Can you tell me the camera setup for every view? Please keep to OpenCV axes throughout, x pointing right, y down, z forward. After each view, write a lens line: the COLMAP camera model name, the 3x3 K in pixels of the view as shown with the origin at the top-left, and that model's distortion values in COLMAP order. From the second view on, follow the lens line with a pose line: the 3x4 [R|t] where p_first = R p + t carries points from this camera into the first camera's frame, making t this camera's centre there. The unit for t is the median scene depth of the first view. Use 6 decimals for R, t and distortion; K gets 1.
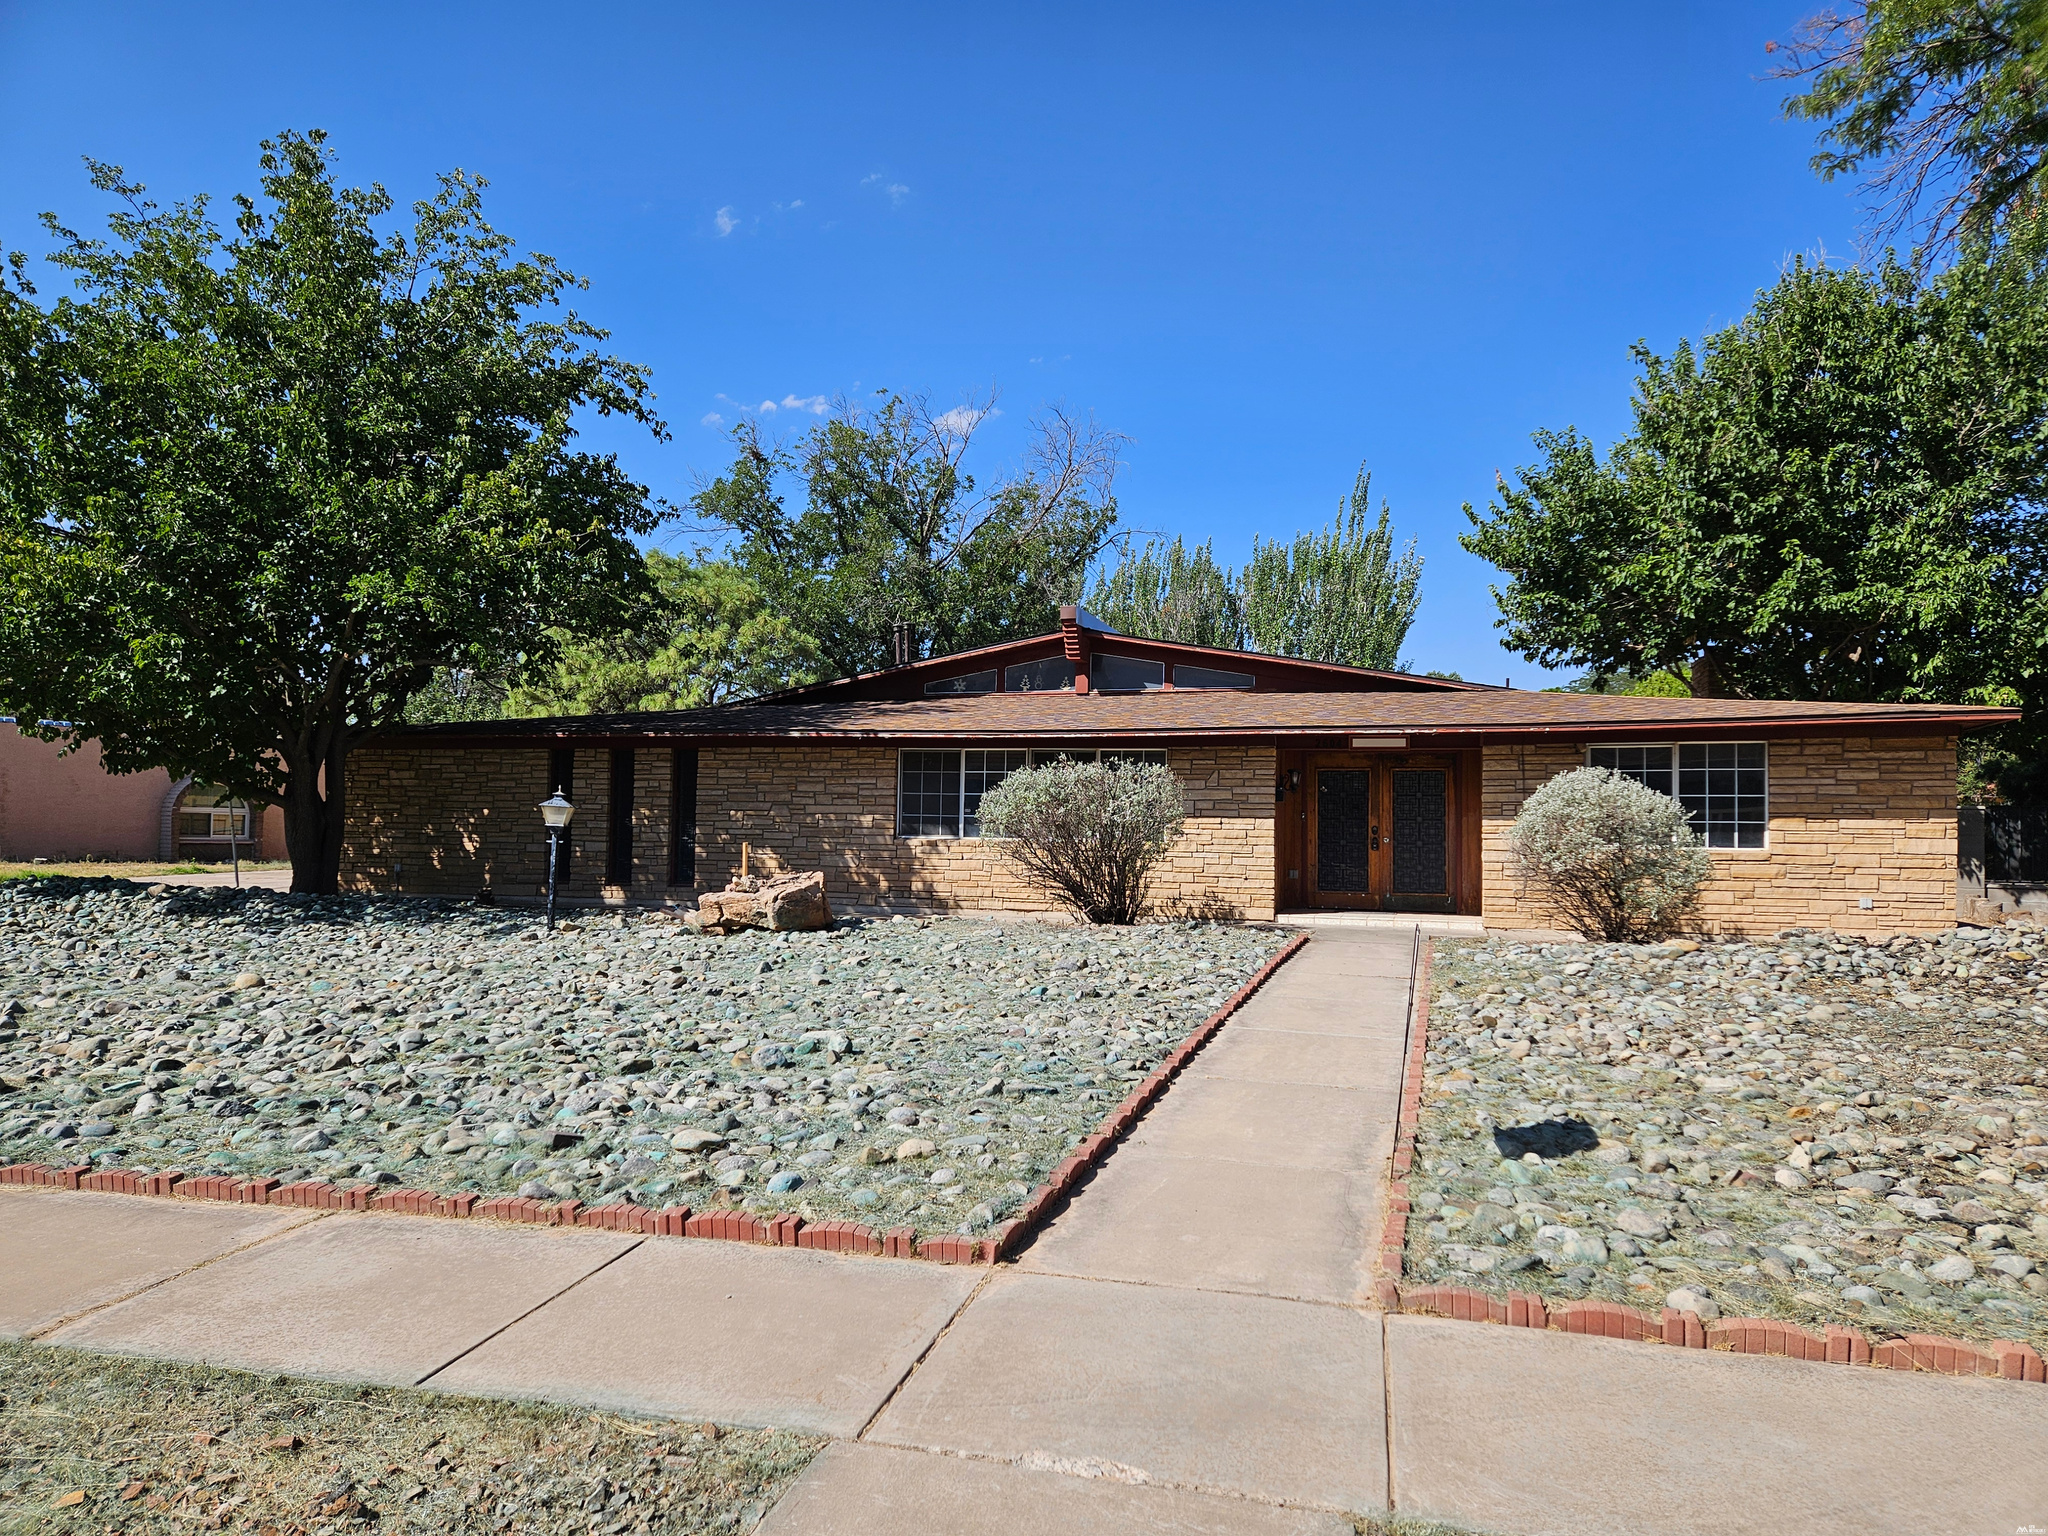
lens RADIAL K [[1384.6, 0, 1024.0], [0, 1384.6, 768.0], [0, 0, 1]] dist [0.076070, -0.053421]
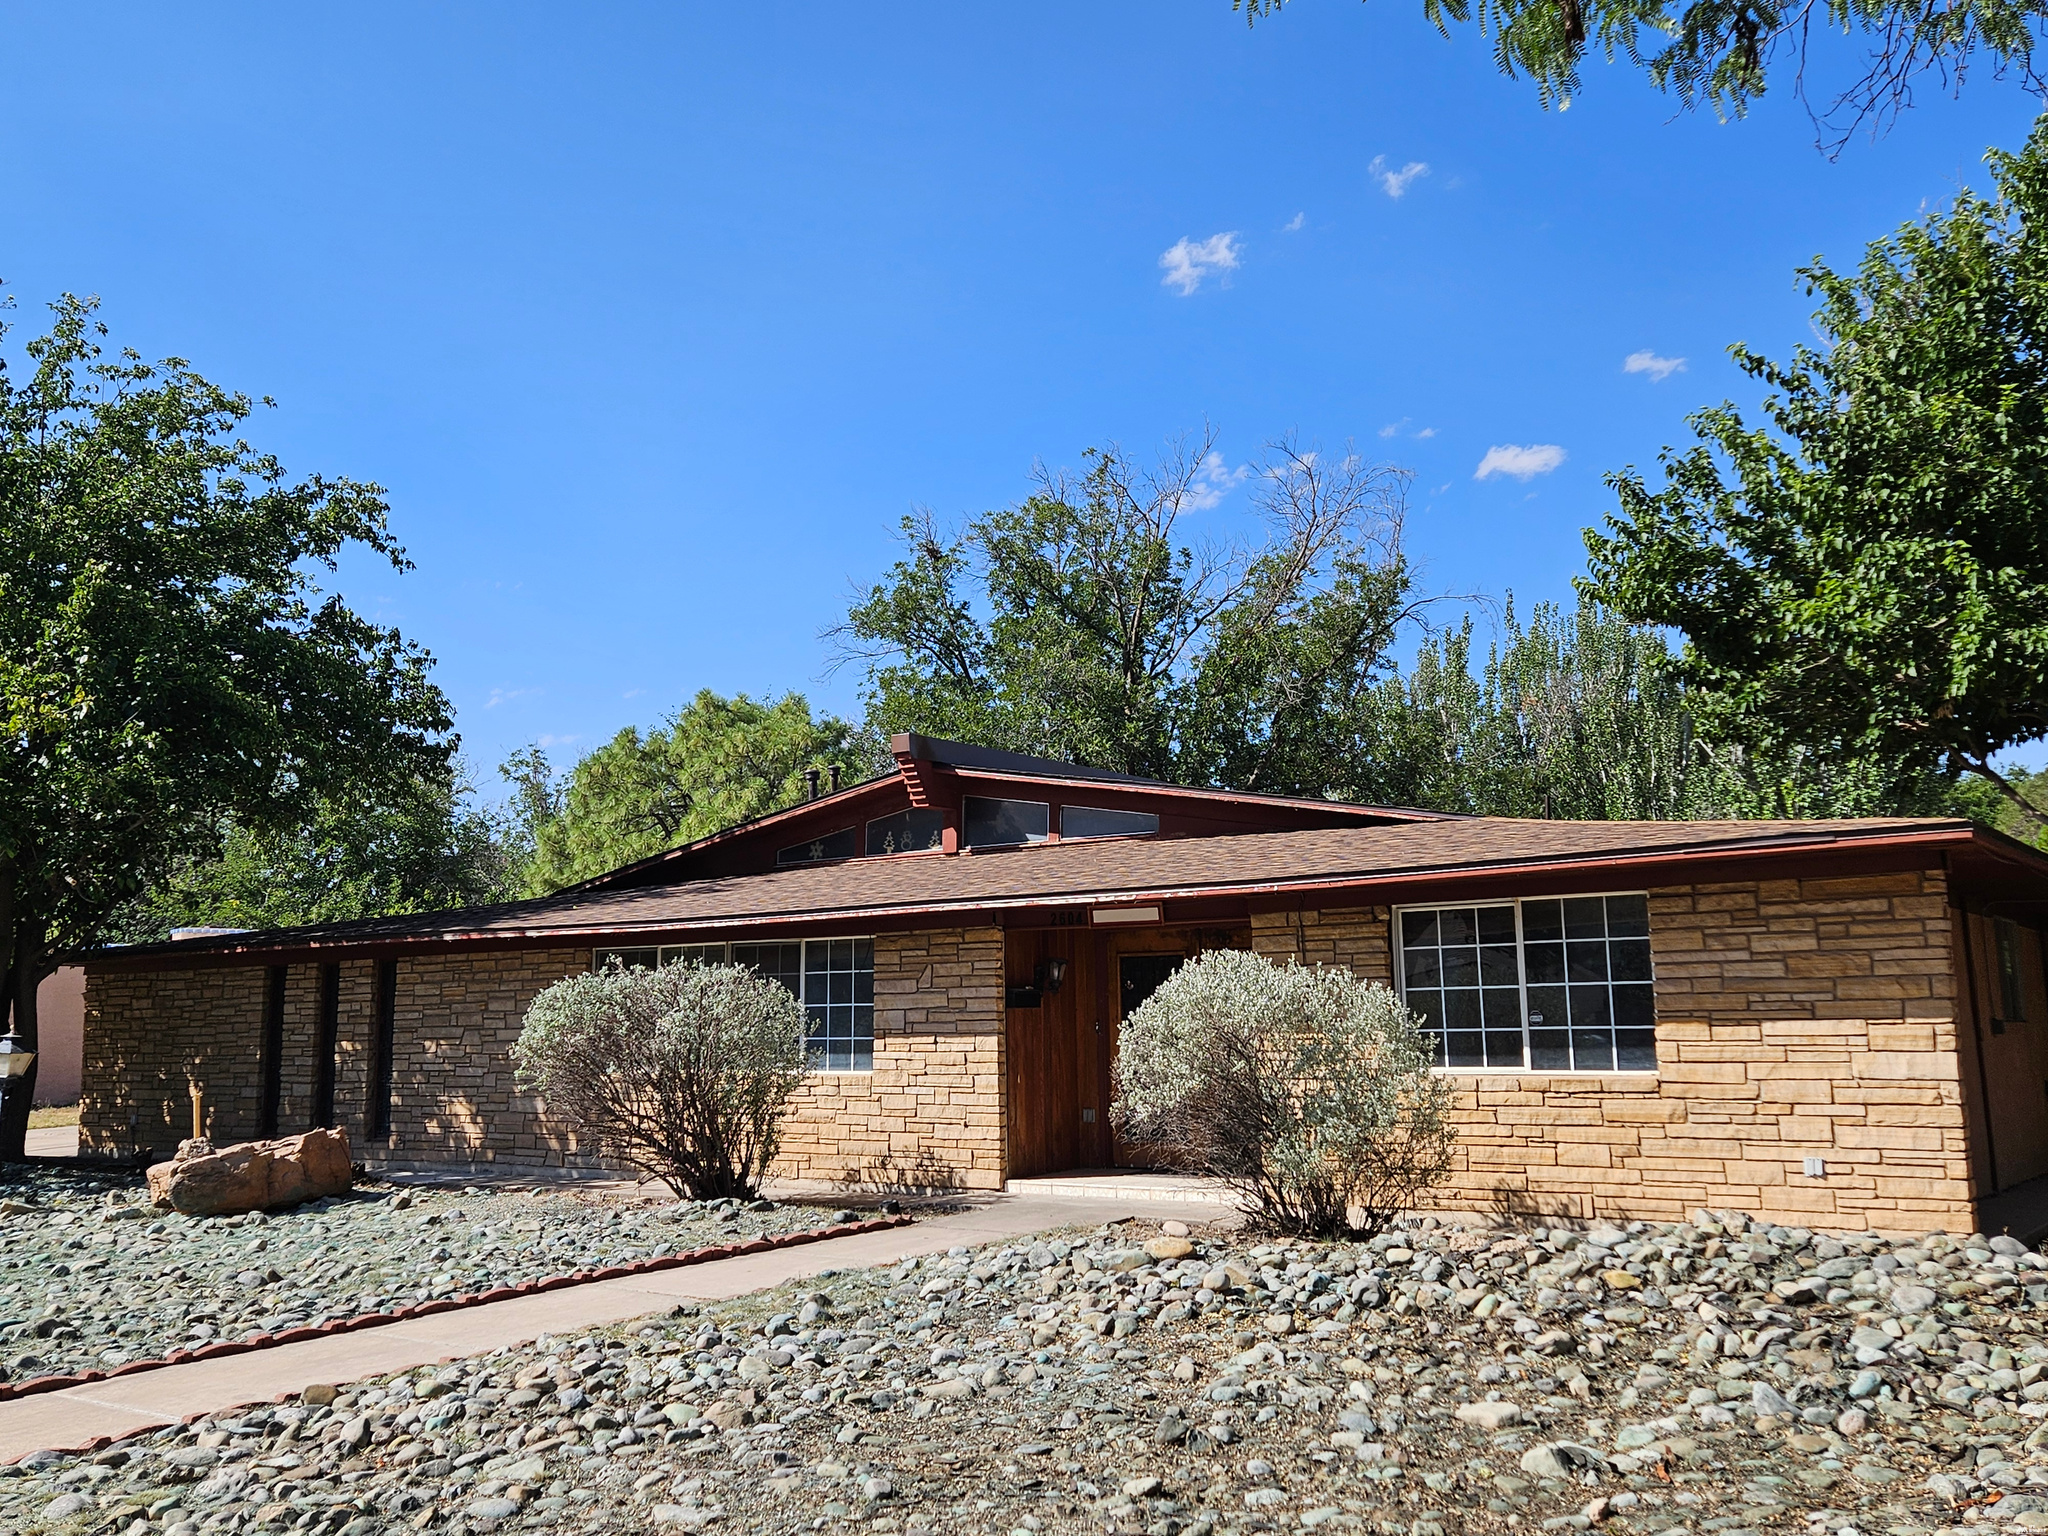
lens RADIAL K [[1874.7, 0, 1021.5], [0, 1874.7, 714.2], [0, 0, 1]] dist [0.141219, -0.188295]
pose [[0.945827, -0.078618, -0.315008, 0.521340], [0.040061, 0.991085, -0.127064, -0.001282], [0.322189, 0.107561, 0.940545, 0.129118]]
